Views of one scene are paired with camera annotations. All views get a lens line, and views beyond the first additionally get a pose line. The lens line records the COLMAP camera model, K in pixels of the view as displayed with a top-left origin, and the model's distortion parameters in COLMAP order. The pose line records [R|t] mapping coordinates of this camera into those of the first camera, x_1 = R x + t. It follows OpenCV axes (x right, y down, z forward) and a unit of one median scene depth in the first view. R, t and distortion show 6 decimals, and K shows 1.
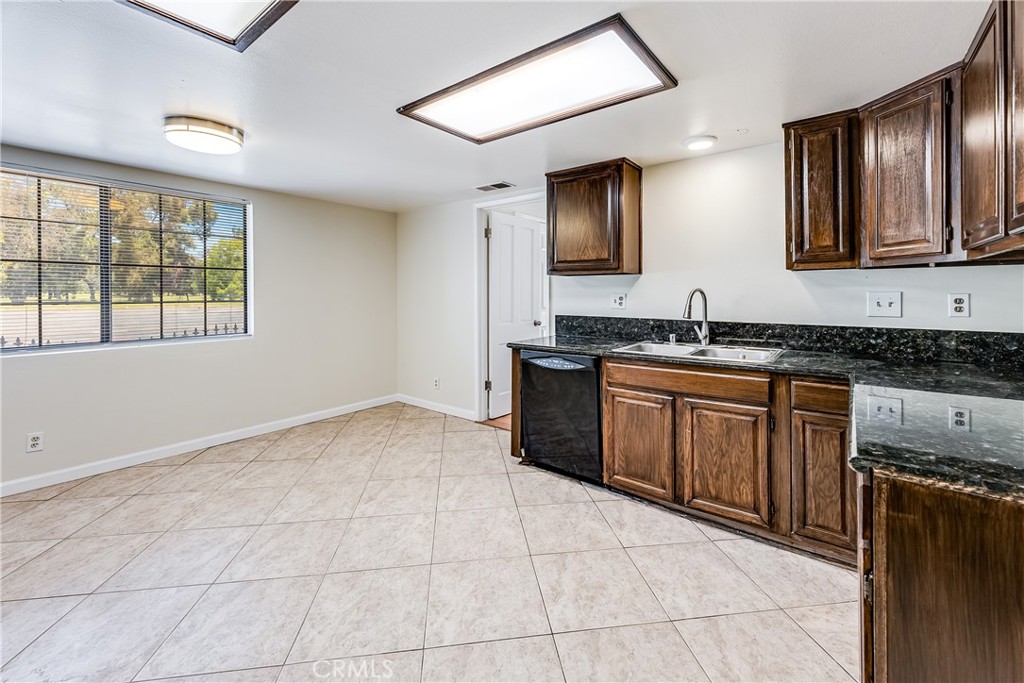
lens RADIAL K [[427.0, 0, 510.1], [0, 427.0, 293.2], [0, 0, 1]] dist [0.007886, -0.000098]
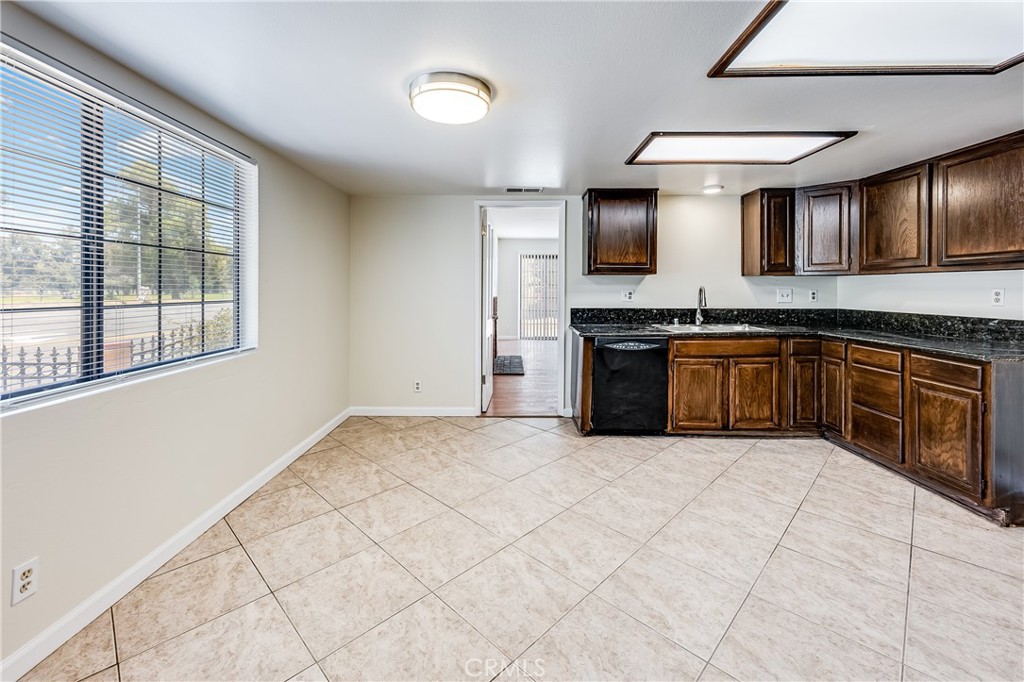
lens RADIAL K [[427.0, 0, 507.9], [0, 427.0, 288.4], [0, 0, 1]] dist [0.007886, -0.000098]
pose [[0.789219, 0.000512, 0.614112, -1.019300], [-0.000993, 0.999999, 0.000442, -0.004153], [-0.614111, -0.000958, 0.789219, 0.253728]]
